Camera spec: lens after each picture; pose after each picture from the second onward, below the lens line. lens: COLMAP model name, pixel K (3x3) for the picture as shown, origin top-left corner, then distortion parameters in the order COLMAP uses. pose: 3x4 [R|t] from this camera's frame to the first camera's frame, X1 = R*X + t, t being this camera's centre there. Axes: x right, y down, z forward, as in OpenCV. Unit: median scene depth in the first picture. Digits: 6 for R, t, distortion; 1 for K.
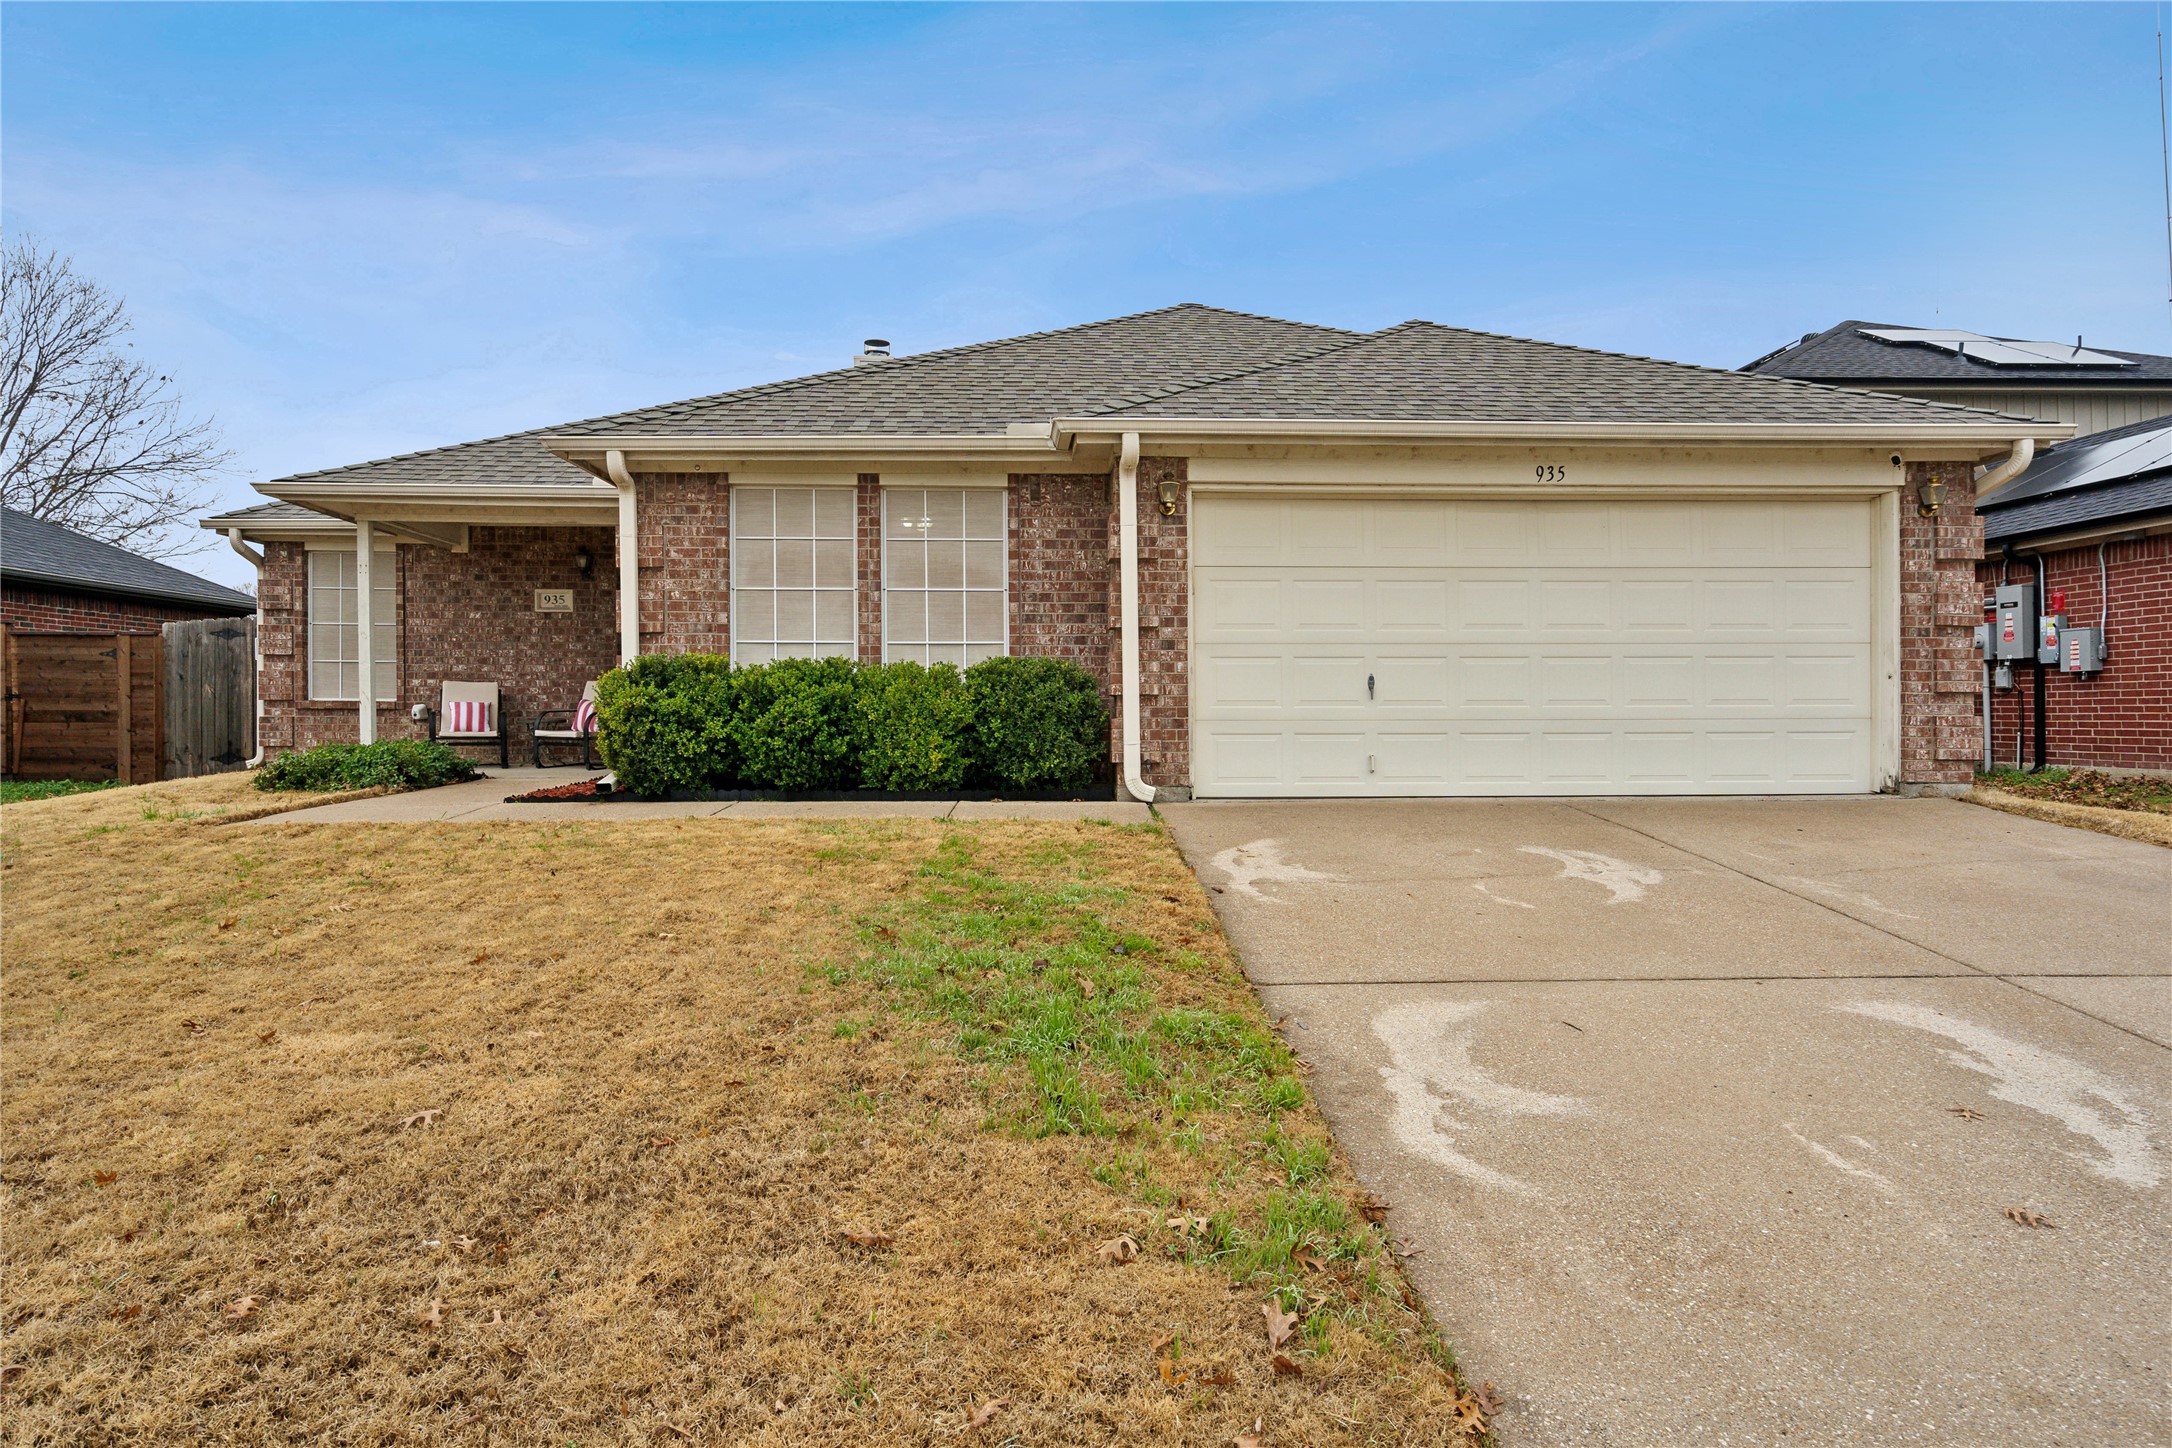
lens RADIAL K [[1290.2, 0, 1075.2], [0, 1290.2, 737.9], [0, 0, 1]] dist [0.005623, 0.000325]
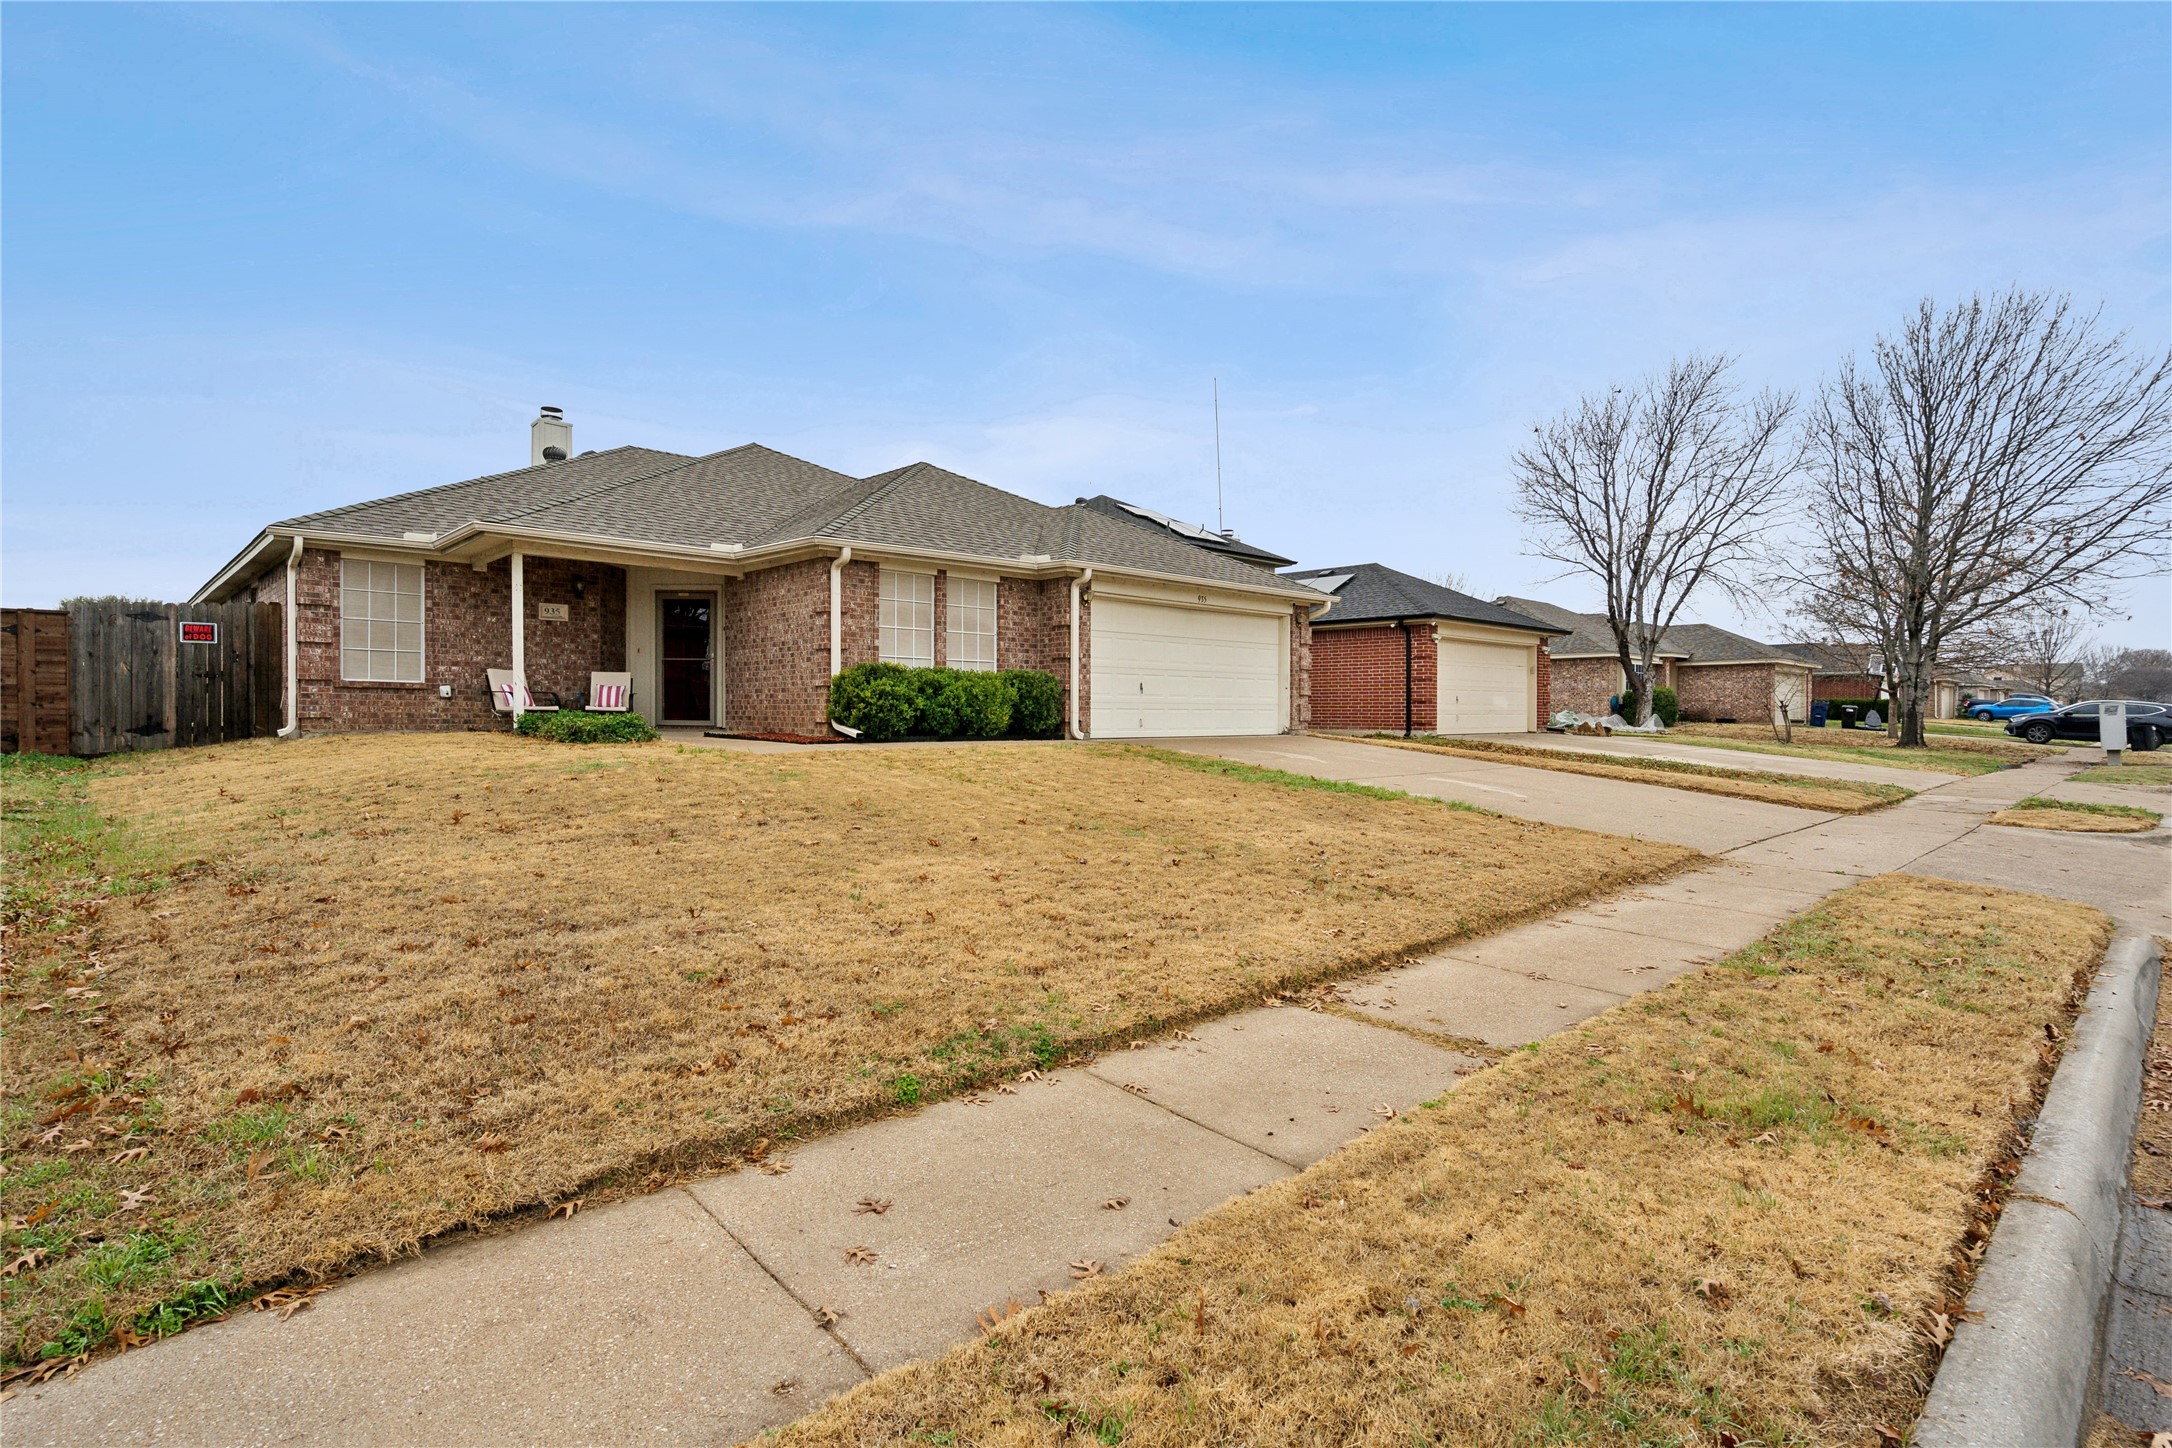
lens RADIAL K [[1049.4, 0, 1075.3], [0, 1049.4, 734.7], [0, 0, 1]] dist [-0.003205, 0.002201]
pose [[0.759971, -0.008167, 0.649906, -1.006414], [0.005225, 0.999966, 0.006457, 0.027694], [-0.649936, -0.001512, 0.759987, -0.293445]]
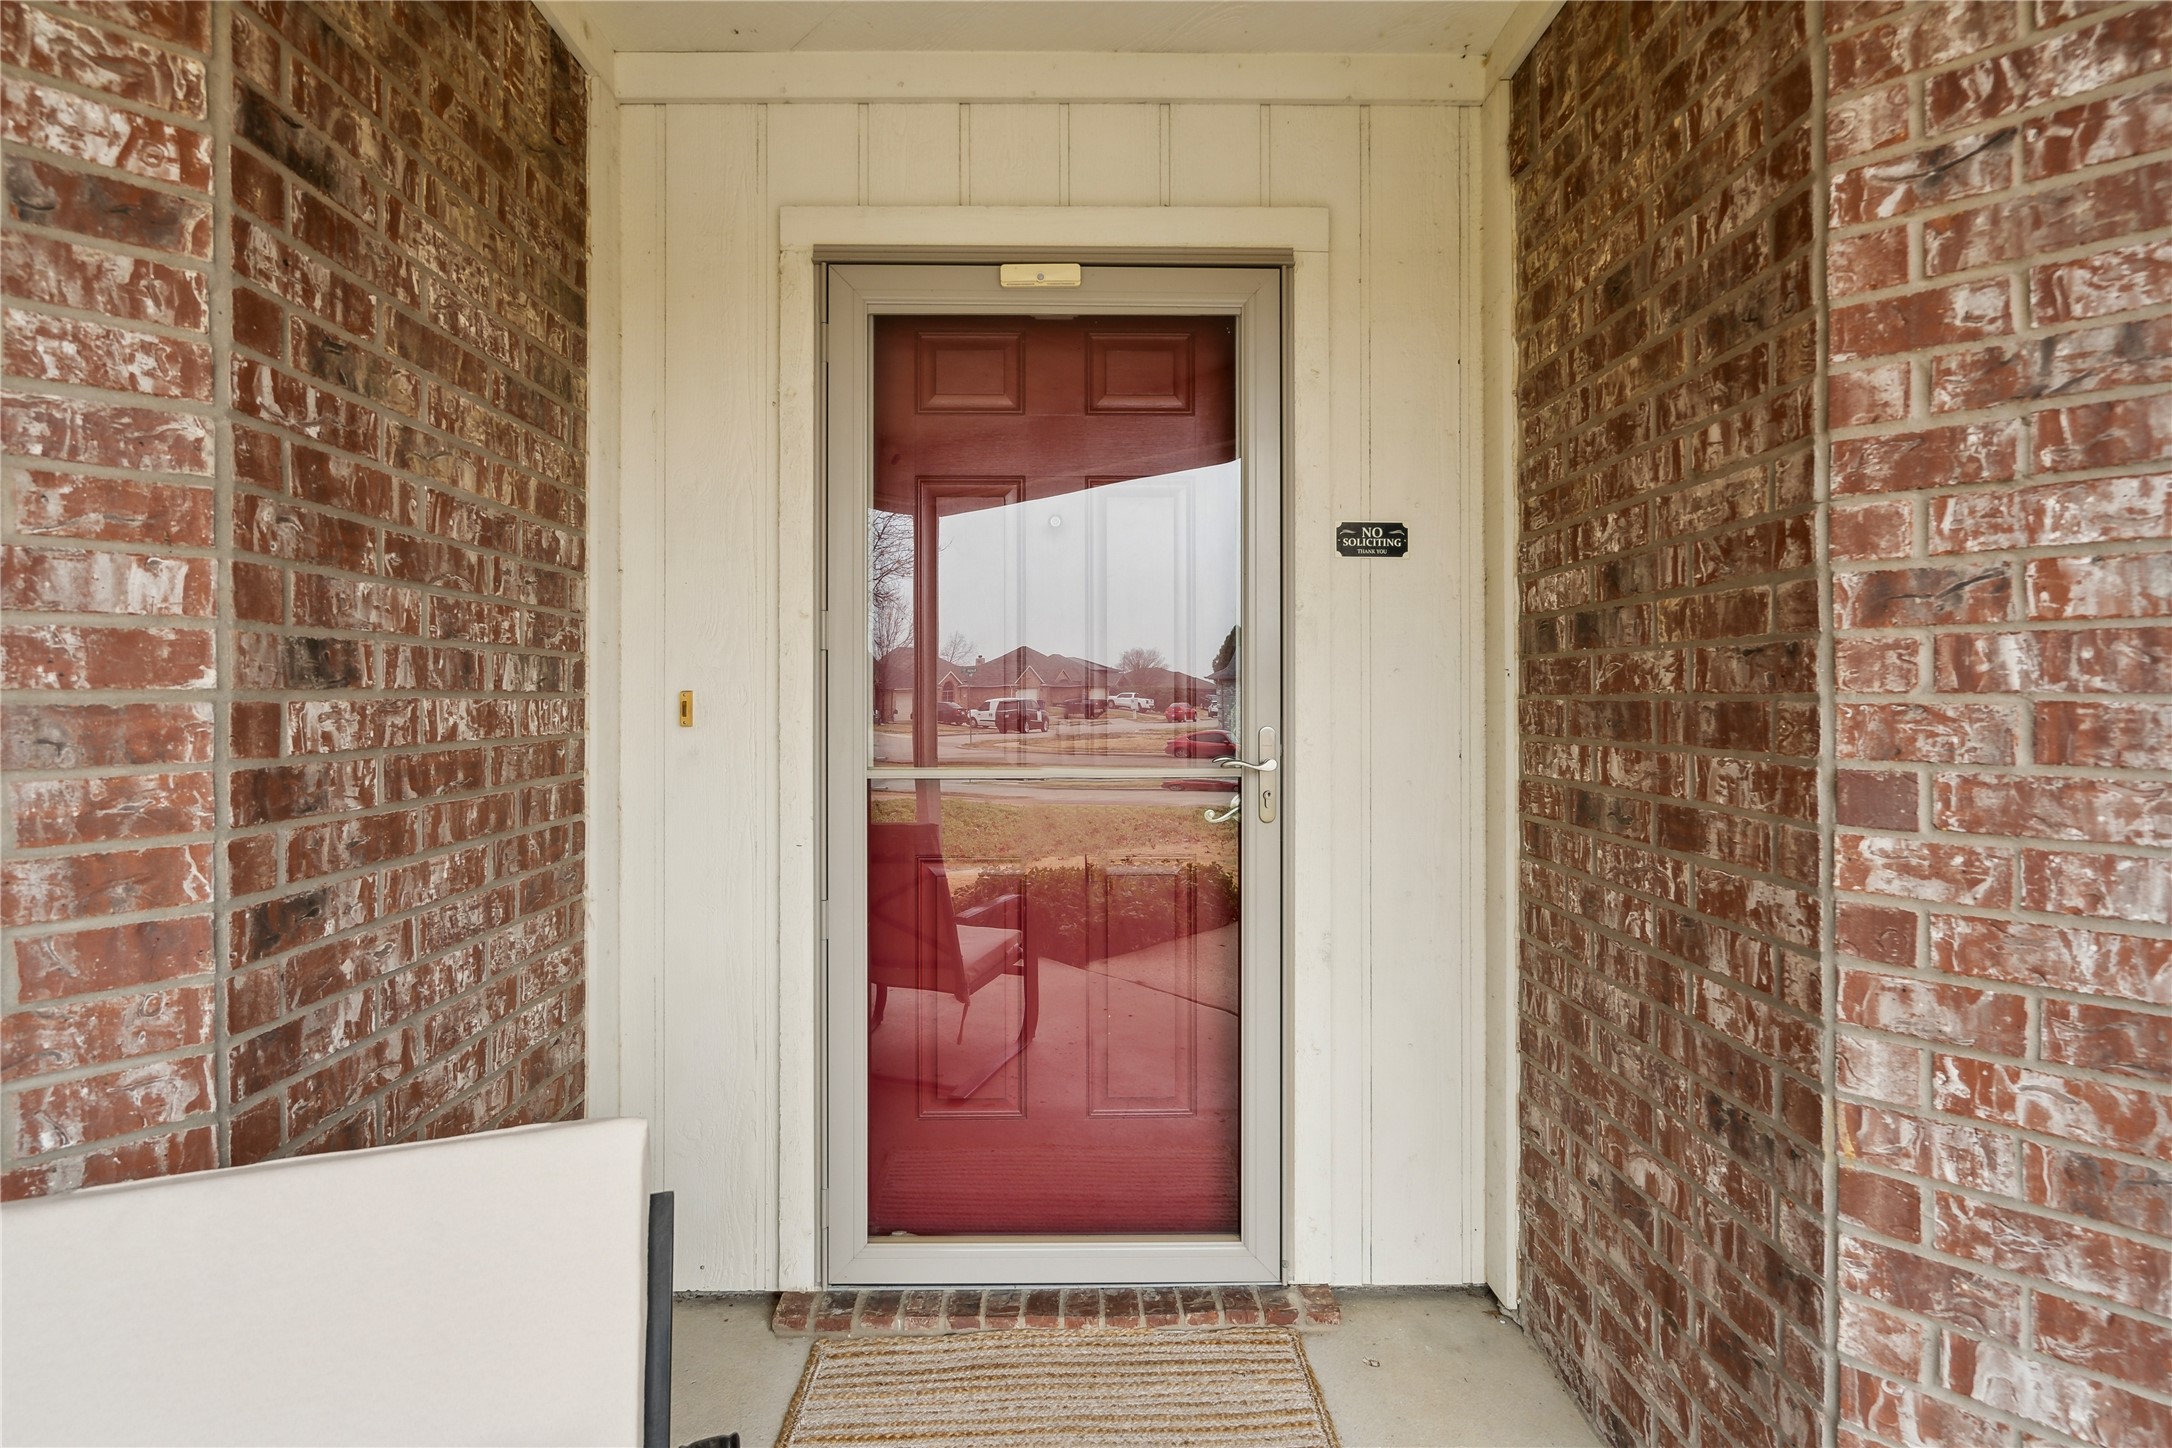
lens RADIAL K [[1002.9, 0, 1080.9], [0, 1002.9, 693.0], [0, 0, 1]] dist [-0.008505, 0.004723]
pose [[0.731834, -0.000872, 0.681482, -0.513533], [0.016255, 0.999737, -0.016177, -0.102011], [-0.681289, 0.022916, 0.731656, 1.271274]]
